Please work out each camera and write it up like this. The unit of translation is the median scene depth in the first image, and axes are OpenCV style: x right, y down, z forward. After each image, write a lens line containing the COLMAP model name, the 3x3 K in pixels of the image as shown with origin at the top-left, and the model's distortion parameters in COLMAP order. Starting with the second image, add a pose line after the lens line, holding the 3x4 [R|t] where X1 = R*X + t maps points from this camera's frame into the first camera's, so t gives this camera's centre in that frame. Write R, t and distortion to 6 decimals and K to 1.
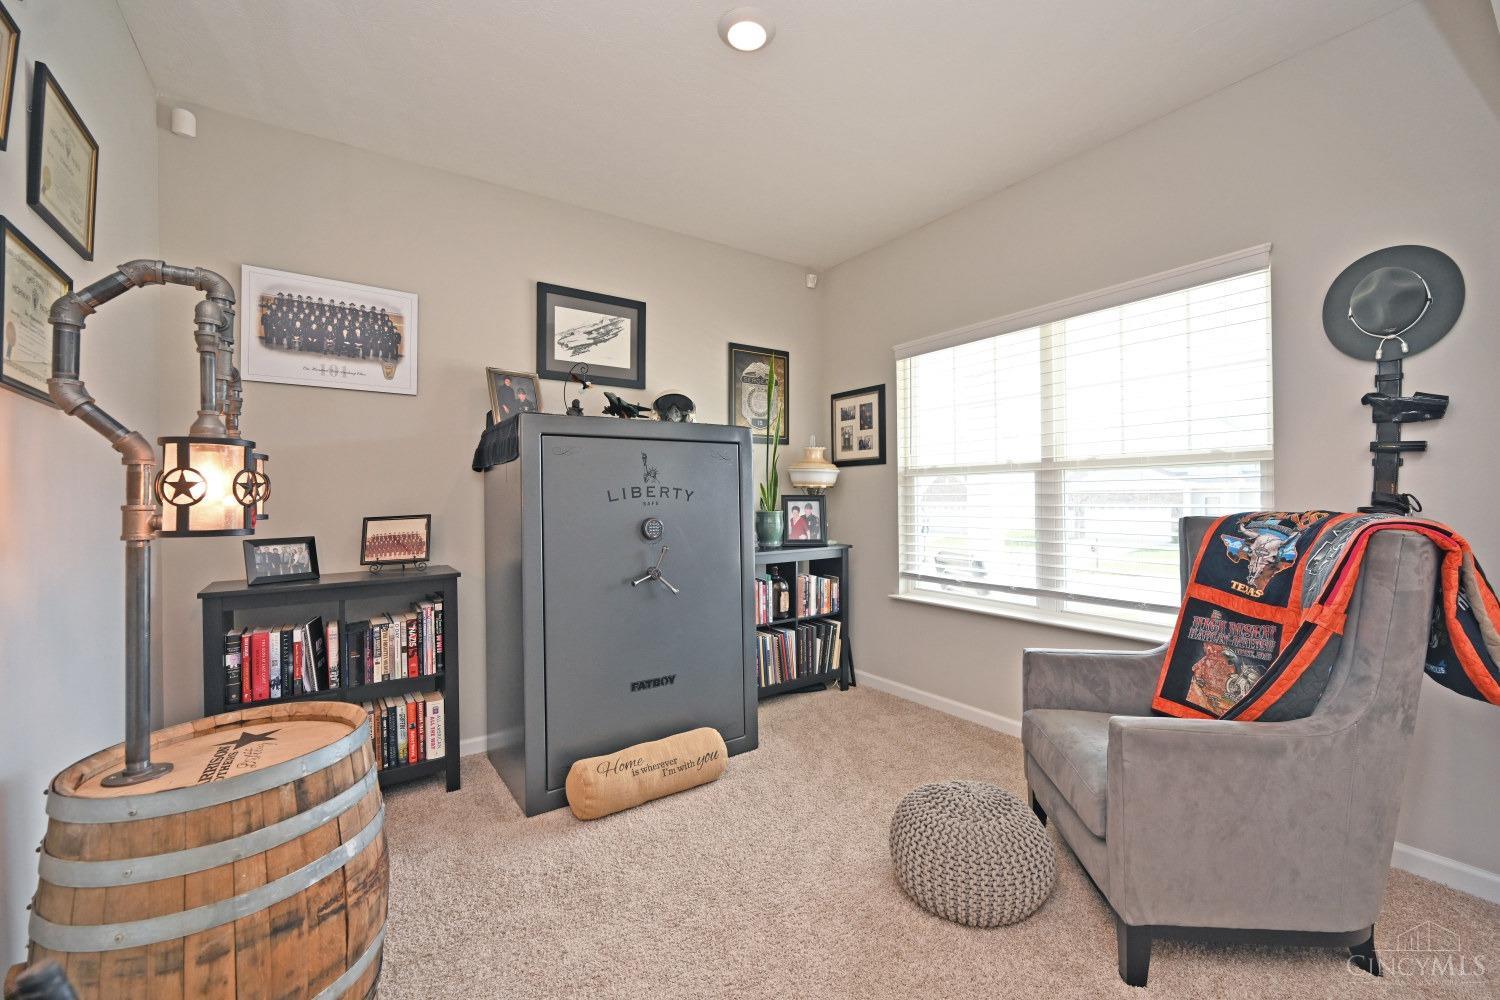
lens RADIAL K [[616.9, 0, 778.6], [0, 616.9, 493.2], [0, 0, 1]] dist [0.015891, 0.000080]
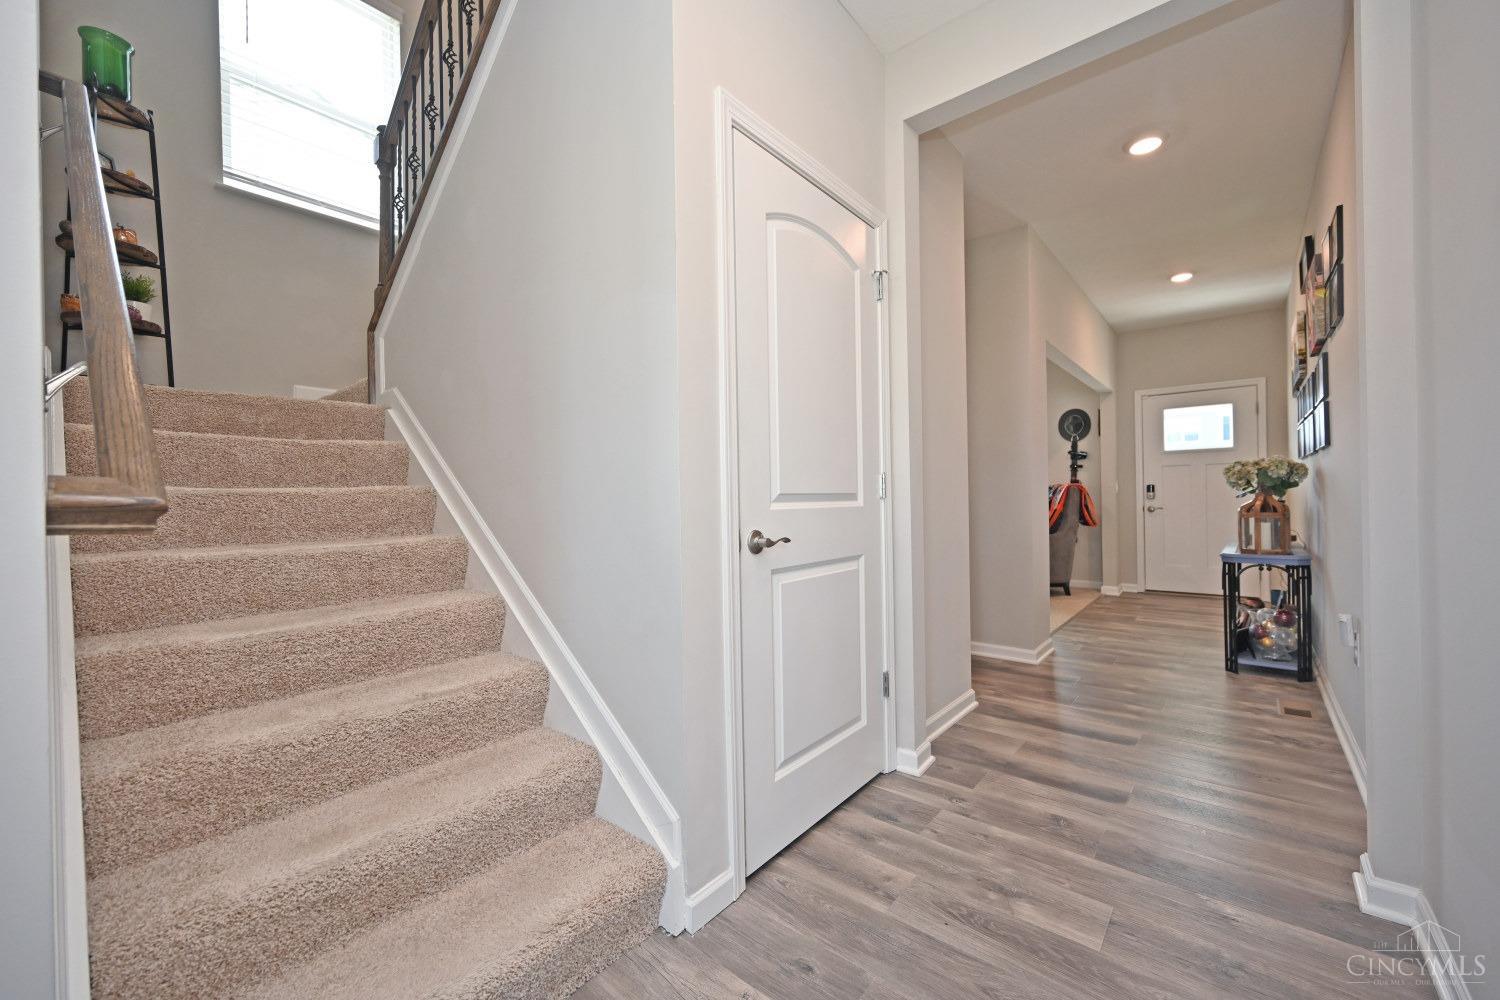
lens RADIAL K [[597.9, 0, 752.5], [0, 597.9, 496.2], [0, 0, 1]] dist [-0.000147, 0.000476]
pose [[0.971221, -0.003131, 0.238158, -1.519266], [0.003690, 0.999991, -0.001900, 0.089570], [-0.238150, 0.002724, 0.971225, -1.759237]]
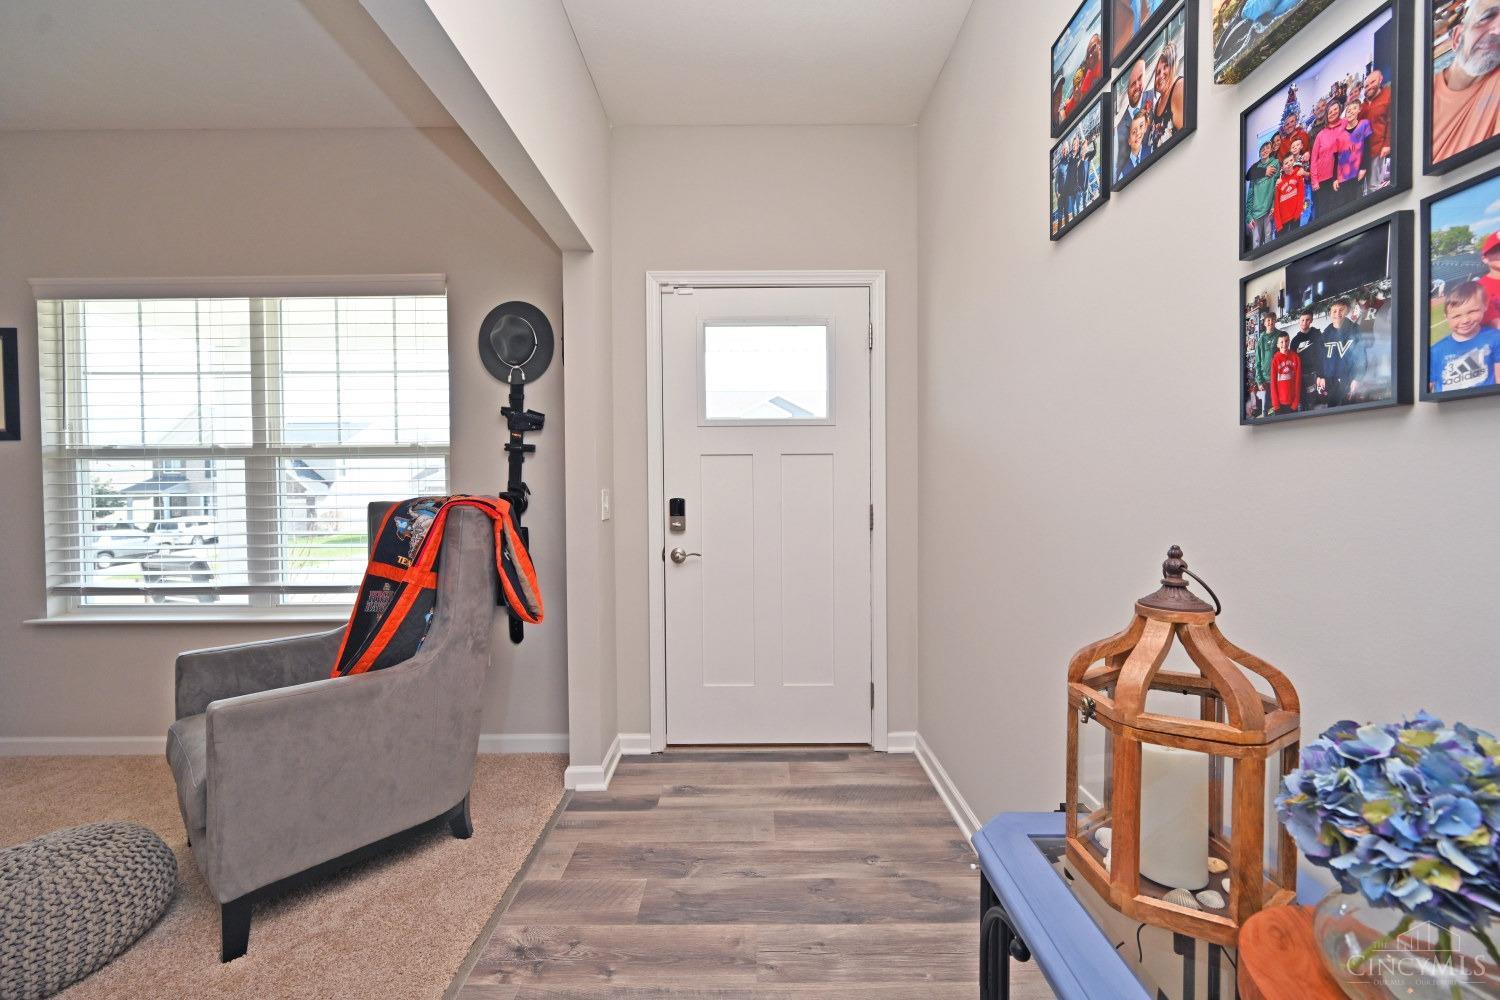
lens RADIAL K [[606.2, 0, 749.7], [0, 606.2, 497.6], [0, 0, 1]] dist [0.001672, 0.000286]
pose [[0.601587, -0.007585, 0.798771, 0.221894], [-0.002614, 0.999931, 0.011464, 0.017659], [-0.798803, -0.008984, 0.601525, -0.197679]]
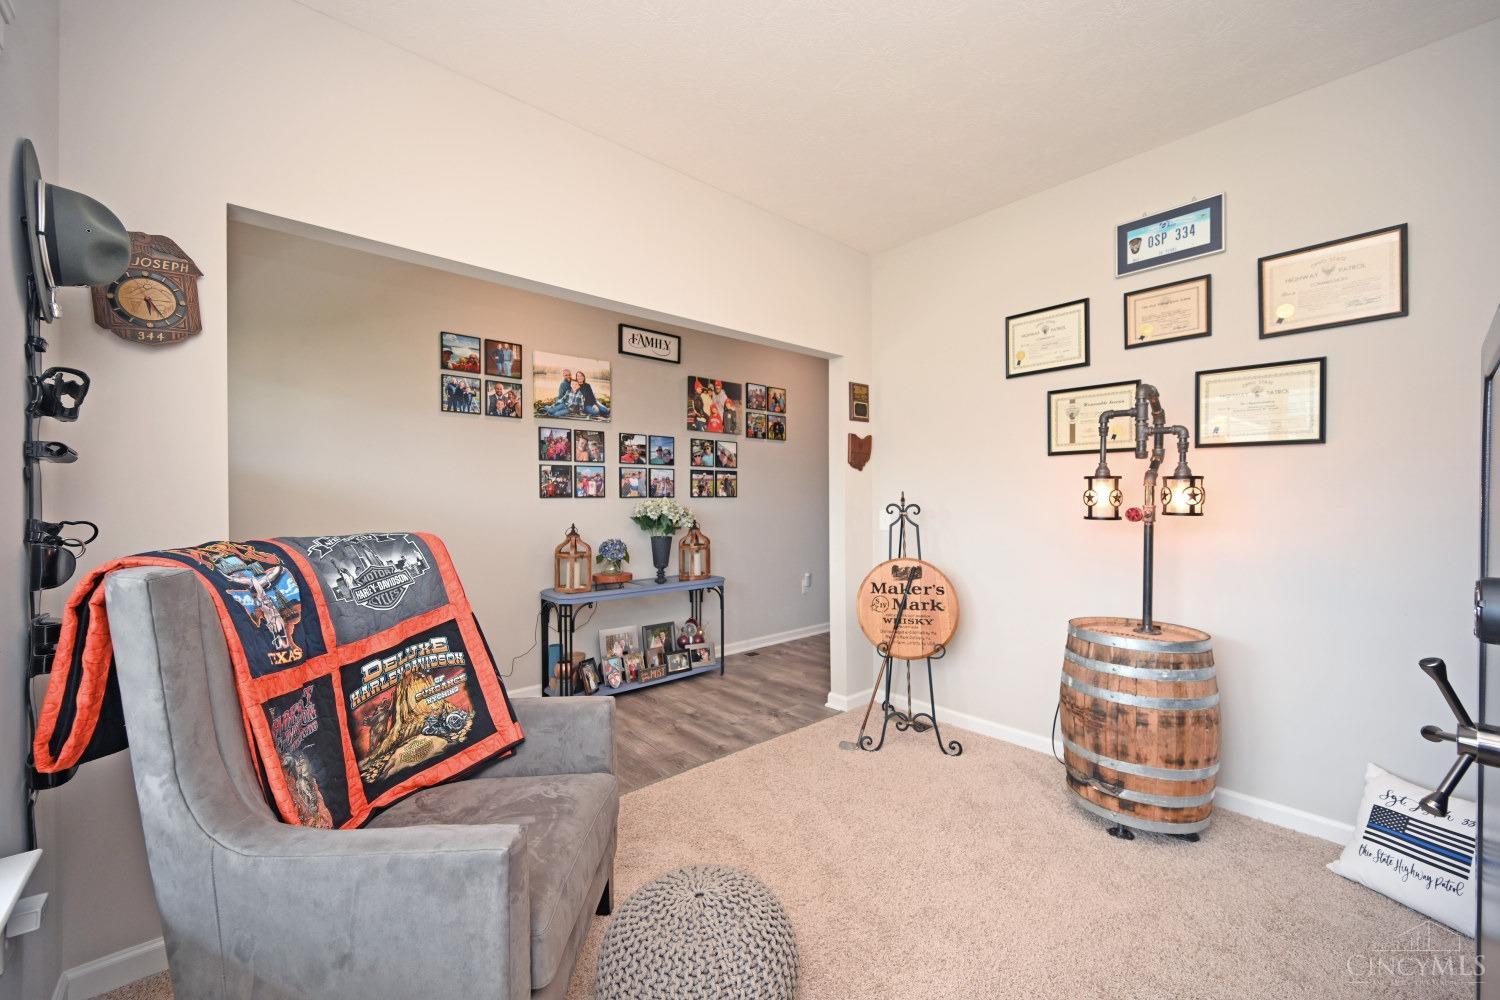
lens RADIAL K [[597.9, 0, 752.5], [0, 597.9, 496.2], [0, 0, 1]] dist [-0.000147, 0.000476]
pose [[-0.996934, 0.016970, -0.076389, 0.260889], [0.017255, 0.999846, -0.003072, -0.016783], [0.076325, -0.004381, -0.997073, 1.672349]]
